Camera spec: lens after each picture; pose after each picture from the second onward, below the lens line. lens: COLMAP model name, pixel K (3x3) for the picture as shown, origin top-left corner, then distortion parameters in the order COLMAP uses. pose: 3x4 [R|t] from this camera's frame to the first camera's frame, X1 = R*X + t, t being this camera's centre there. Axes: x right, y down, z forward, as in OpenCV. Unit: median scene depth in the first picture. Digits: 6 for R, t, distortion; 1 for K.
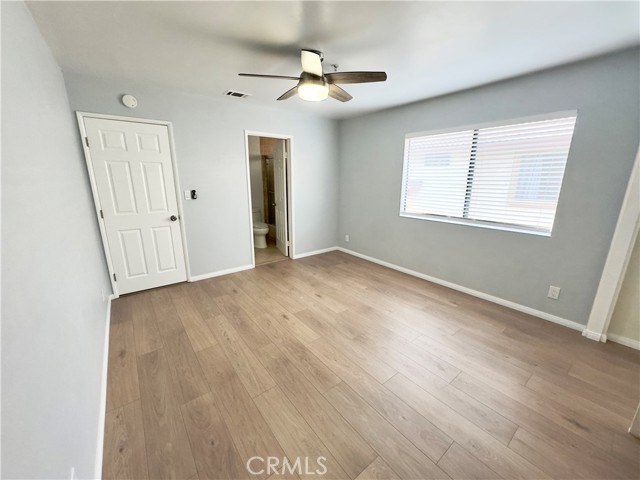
lens RADIAL K [[252.9, 0, 325.6], [0, 252.9, 242.3], [0, 0, 1]] dist [-0.000966, -0.000123]
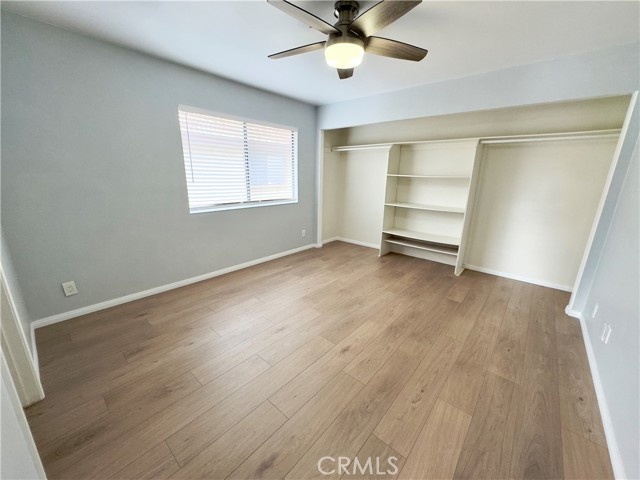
lens RADIAL K [[252.9, 0, 319.9], [0, 252.9, 239.0], [0, 0, 1]] dist [-0.000966, -0.000123]
pose [[-0.178951, -0.252688, 0.950855, -0.753961], [0.224340, 0.930516, 0.289504, -0.236052], [-0.957940, 0.265122, -0.109829, 1.040729]]
